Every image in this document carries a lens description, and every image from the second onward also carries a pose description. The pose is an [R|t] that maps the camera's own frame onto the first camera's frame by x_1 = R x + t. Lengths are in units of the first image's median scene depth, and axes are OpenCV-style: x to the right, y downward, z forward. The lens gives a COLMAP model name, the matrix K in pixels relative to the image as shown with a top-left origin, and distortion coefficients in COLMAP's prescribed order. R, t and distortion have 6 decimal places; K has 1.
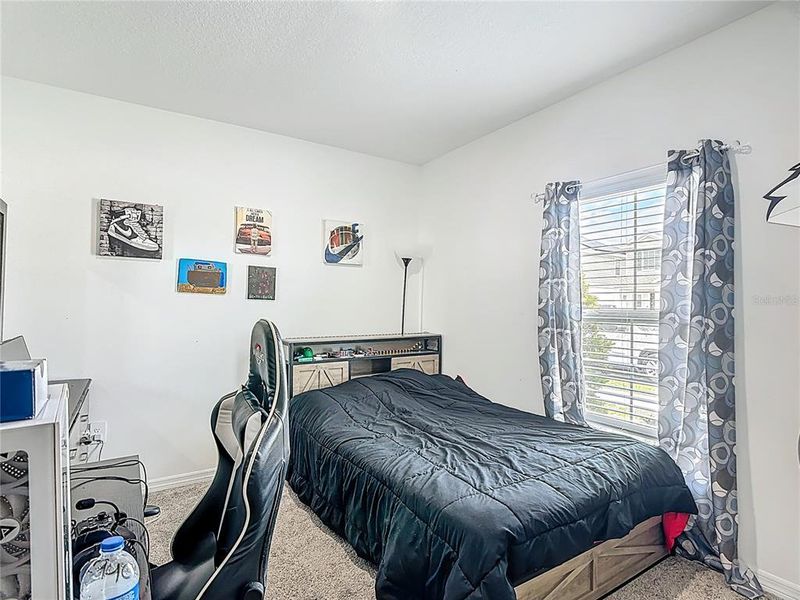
lens RADIAL K [[432.1, 0, 396.6], [0, 432.1, 292.2], [0, 0, 1]] dist [-0.006878, -0.001312]
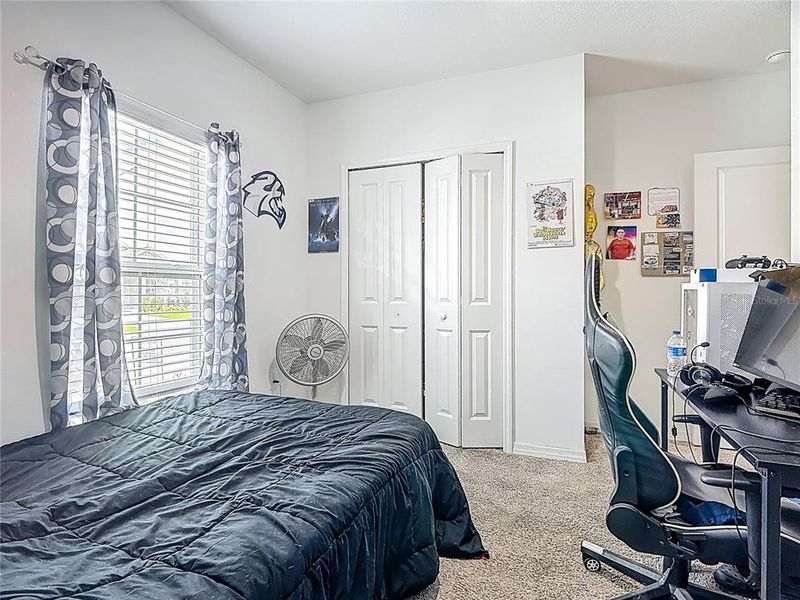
lens RADIAL K [[432.1, 0, 396.6], [0, 432.1, 292.2], [0, 0, 1]] dist [-0.006878, -0.001312]
pose [[-0.579078, -0.011793, 0.815187, -0.499736], [-0.022572, 0.999744, -0.001572, 0.093639], [-0.814960, -0.019311, -0.579196, 1.107106]]
